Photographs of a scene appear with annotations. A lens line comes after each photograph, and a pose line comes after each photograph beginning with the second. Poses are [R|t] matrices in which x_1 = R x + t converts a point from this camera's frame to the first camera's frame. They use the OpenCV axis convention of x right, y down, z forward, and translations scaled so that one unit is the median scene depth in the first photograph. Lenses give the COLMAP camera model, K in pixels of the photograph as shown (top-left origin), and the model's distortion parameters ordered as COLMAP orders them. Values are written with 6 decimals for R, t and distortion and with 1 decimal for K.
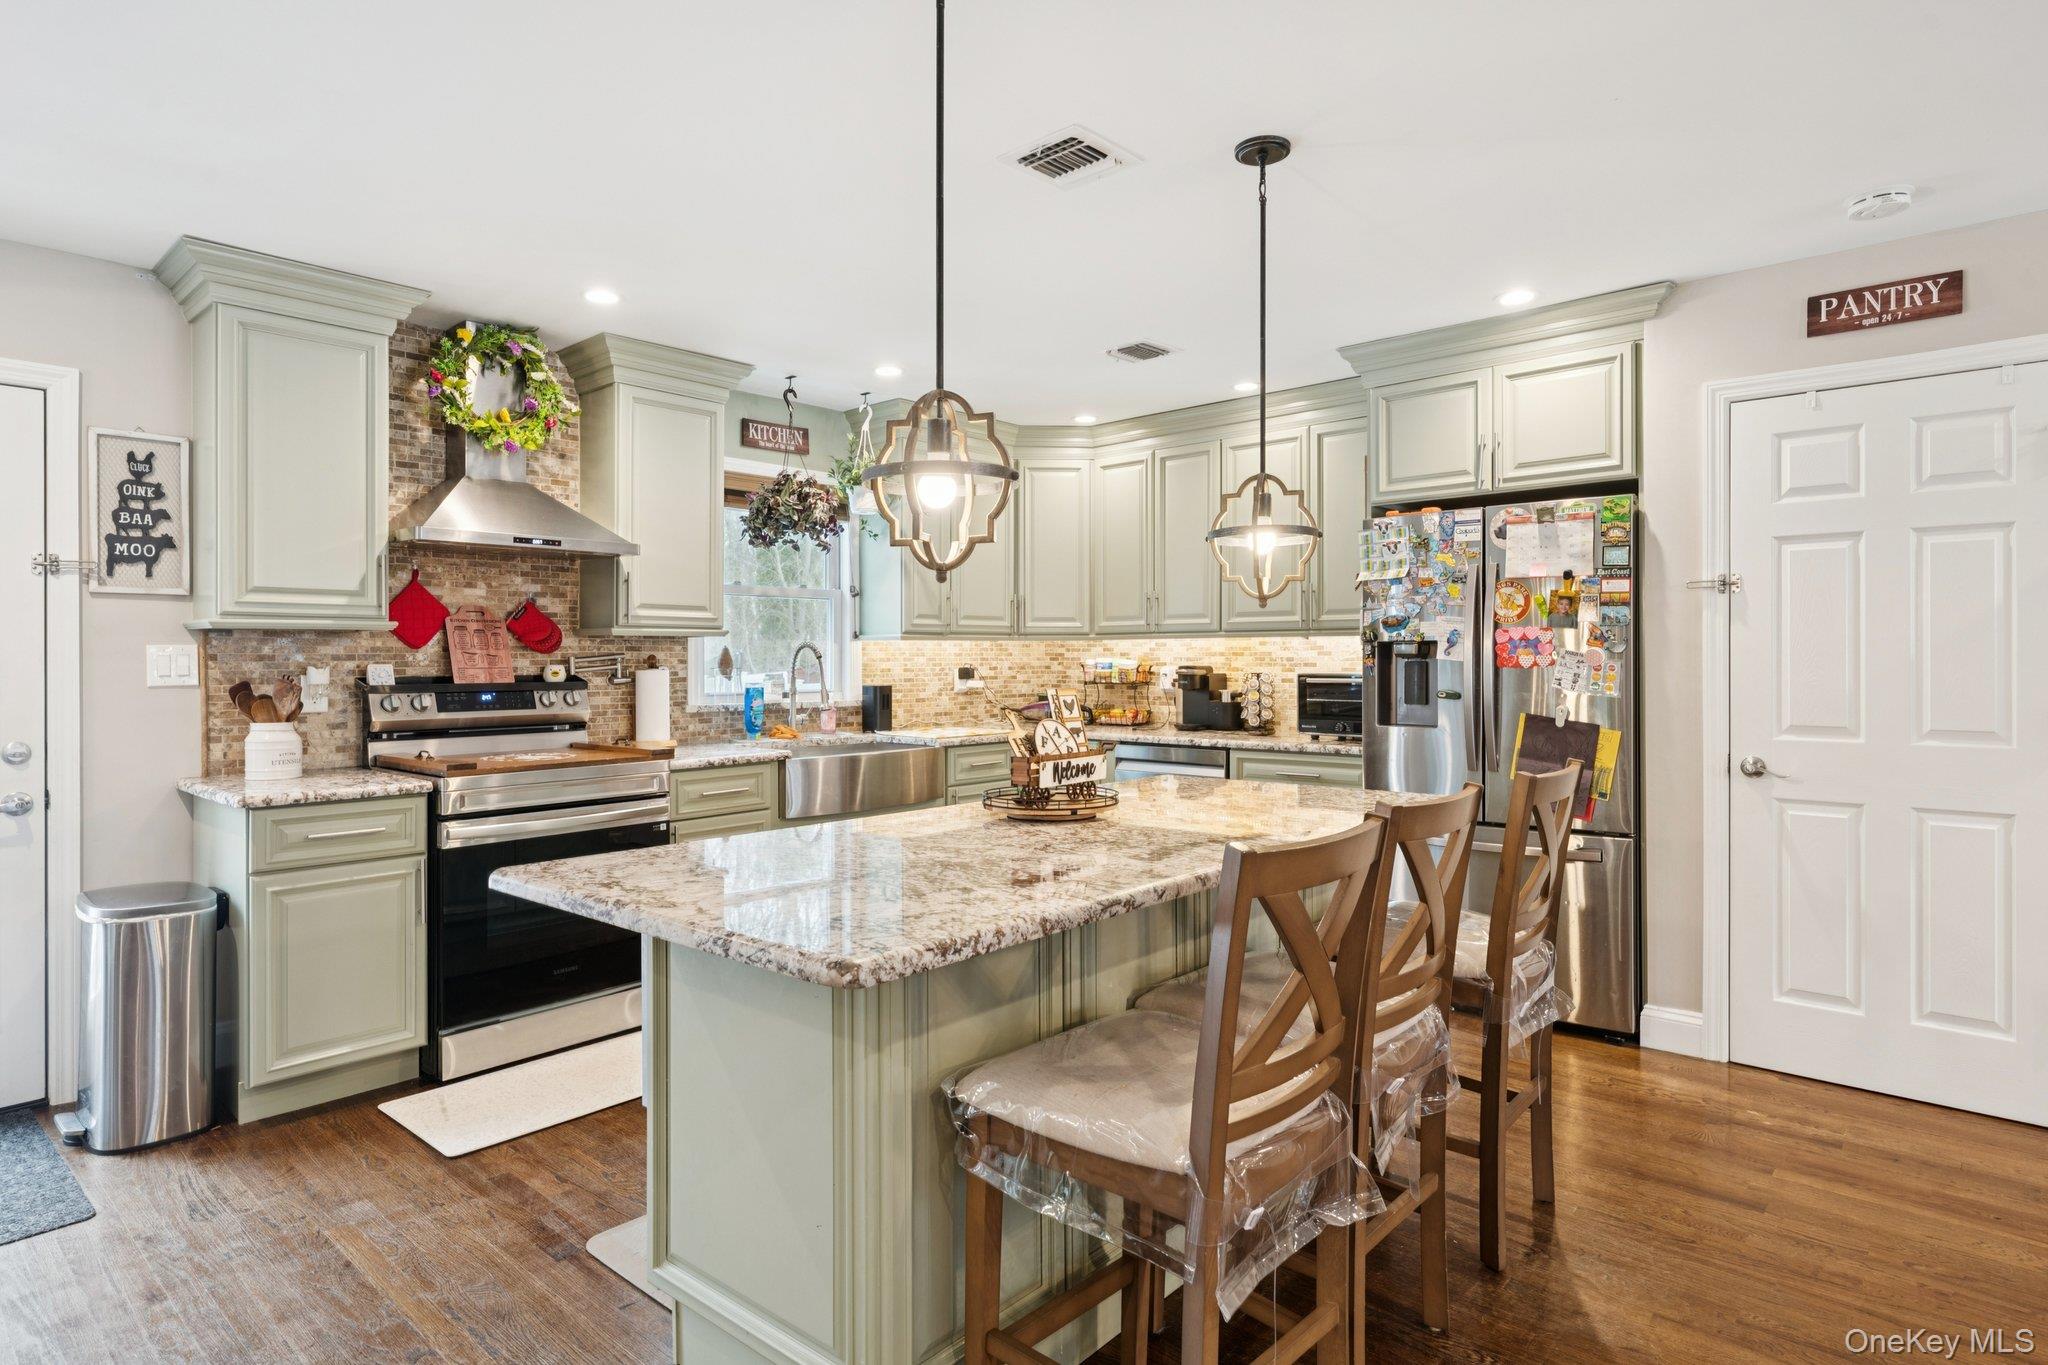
lens RADIAL K [[1101.8, 0, 1015.8], [0, 1101.8, 660.9], [0, 0, 1]] dist [0.003934, -0.002367]
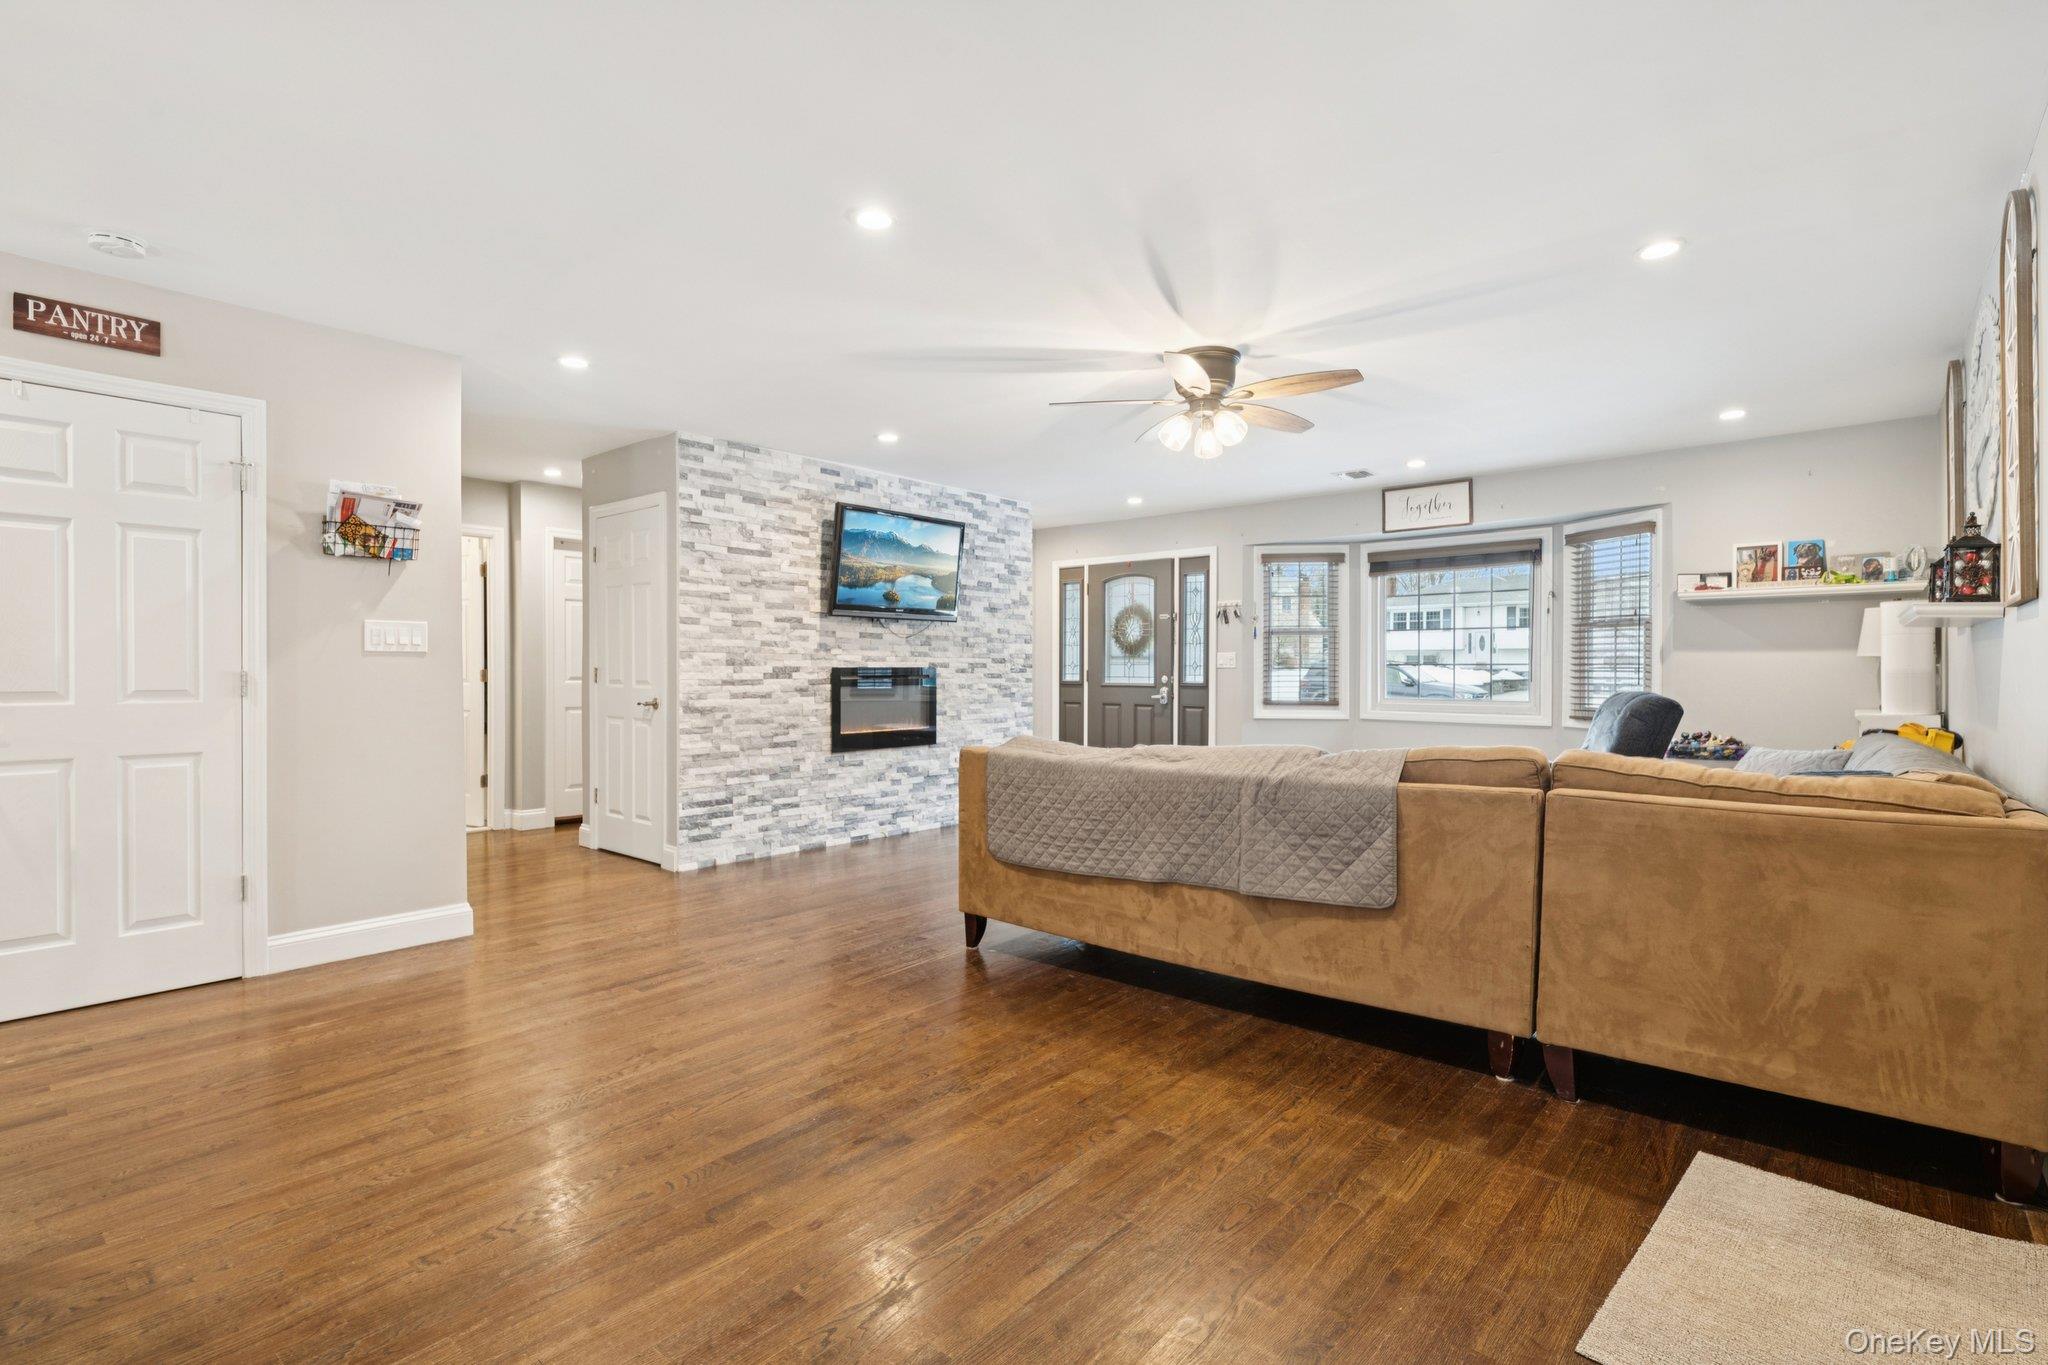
lens RADIAL K [[950.1, 0, 1020.5], [0, 950.1, 678.8], [0, 0, 1]] dist [0.001511, -0.000660]
pose [[-0.024161, -0.006456, 0.999687, -0.210069], [0.000683, 0.999979, 0.006474, 0.037375], [-0.999708, 0.000840, -0.024156, 0.041439]]
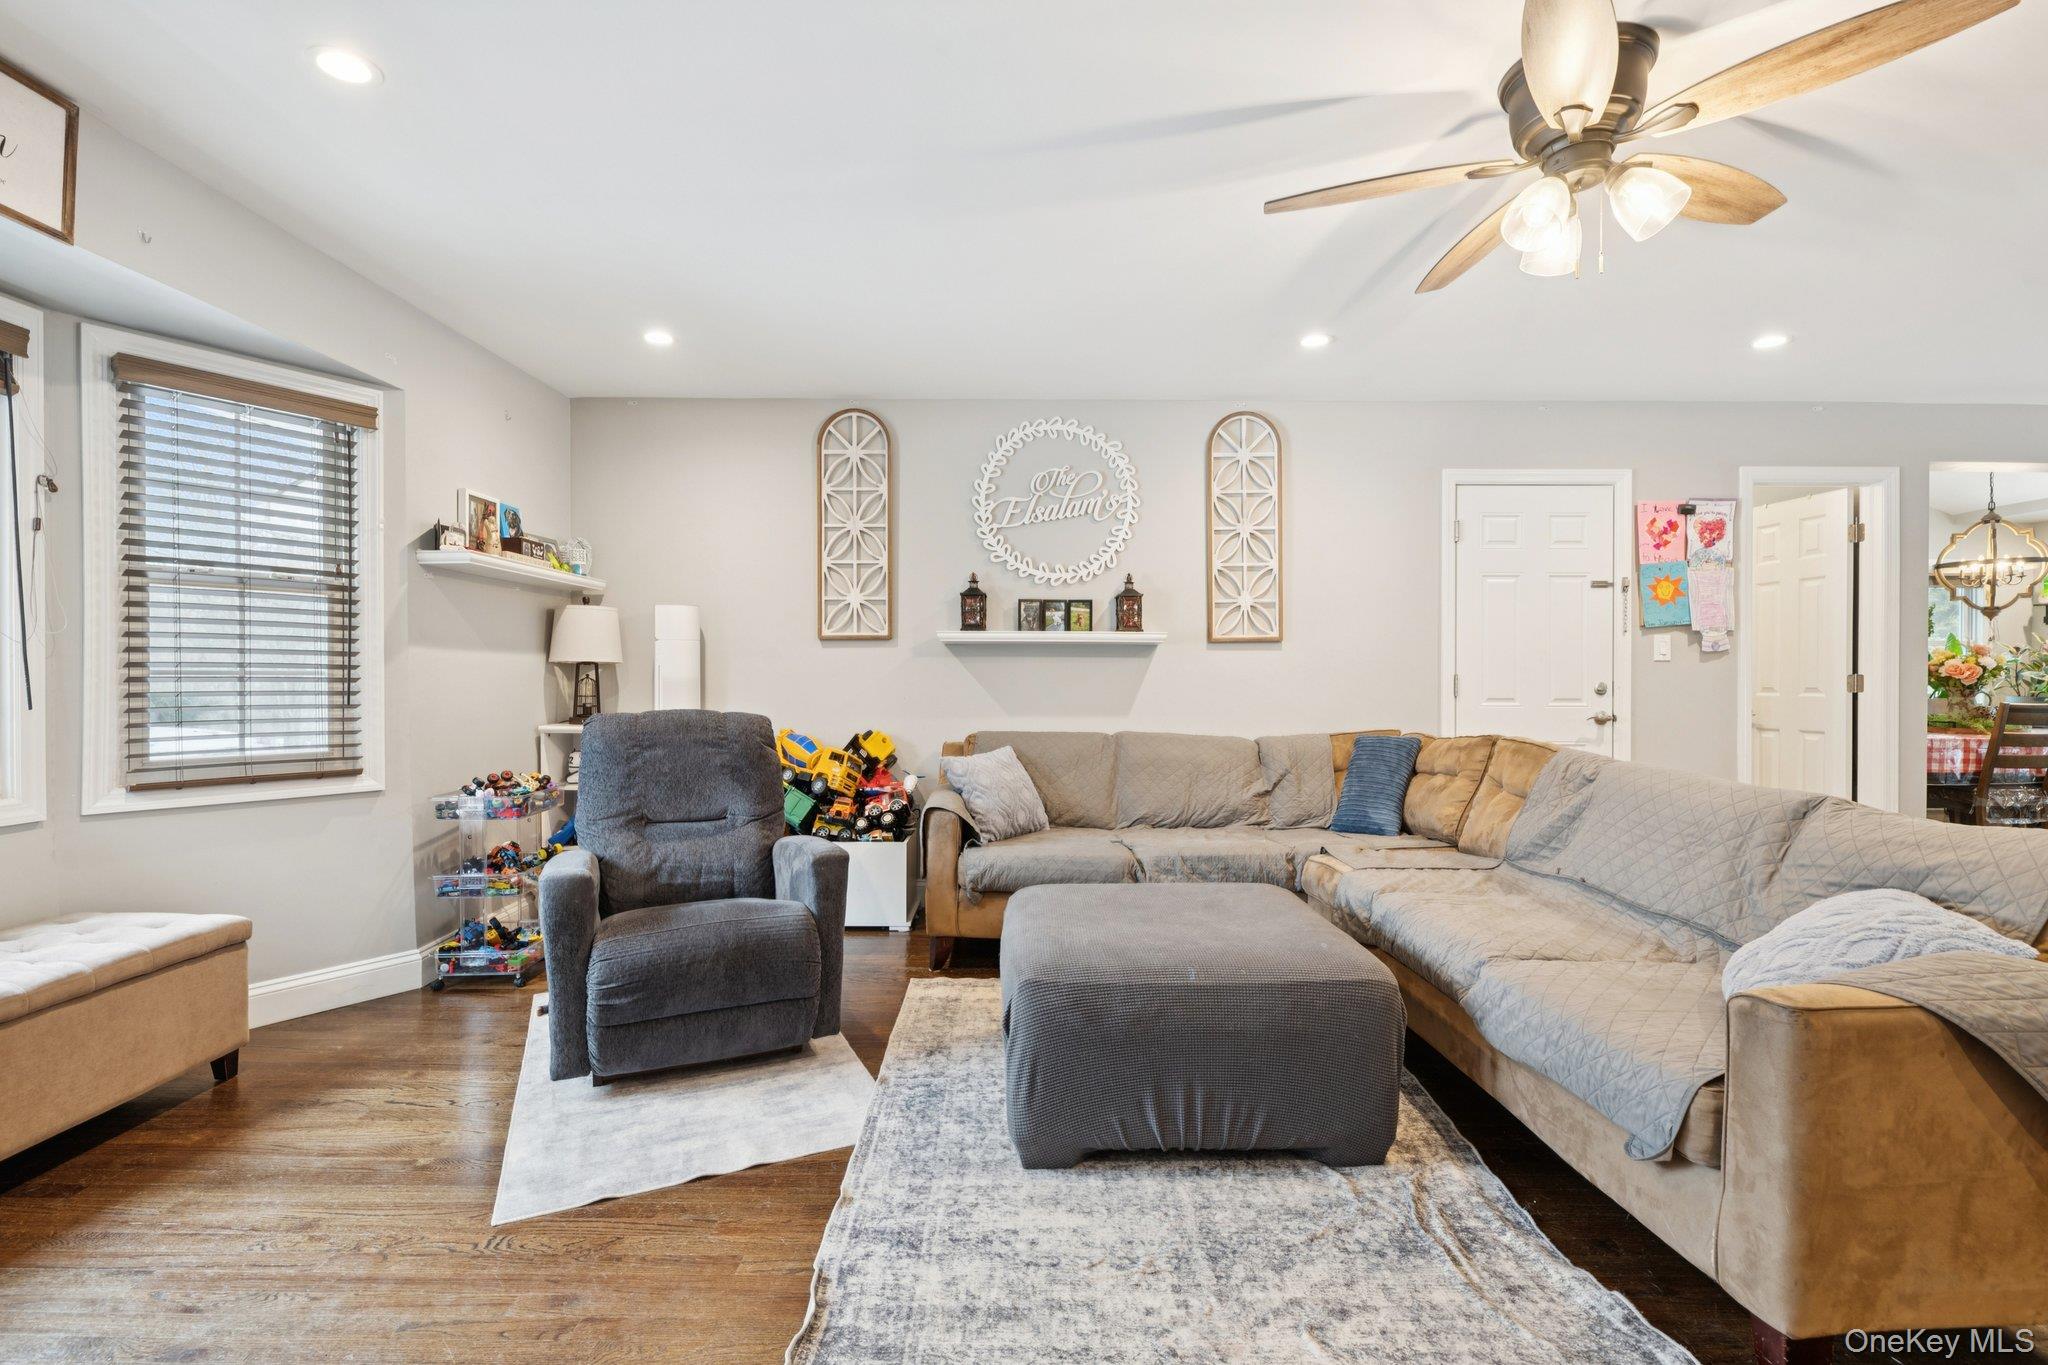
lens RADIAL K [[912.8, 0, 1025.3], [0, 912.8, 682.2], [0, 0, 1]] dist [0.006696, -0.004437]
pose [[-0.736846, 0.005278, -0.676040, 1.525604], [0.000961, 0.999977, 0.006760, 0.032848], [0.676060, 0.004332, -0.736834, -0.018966]]
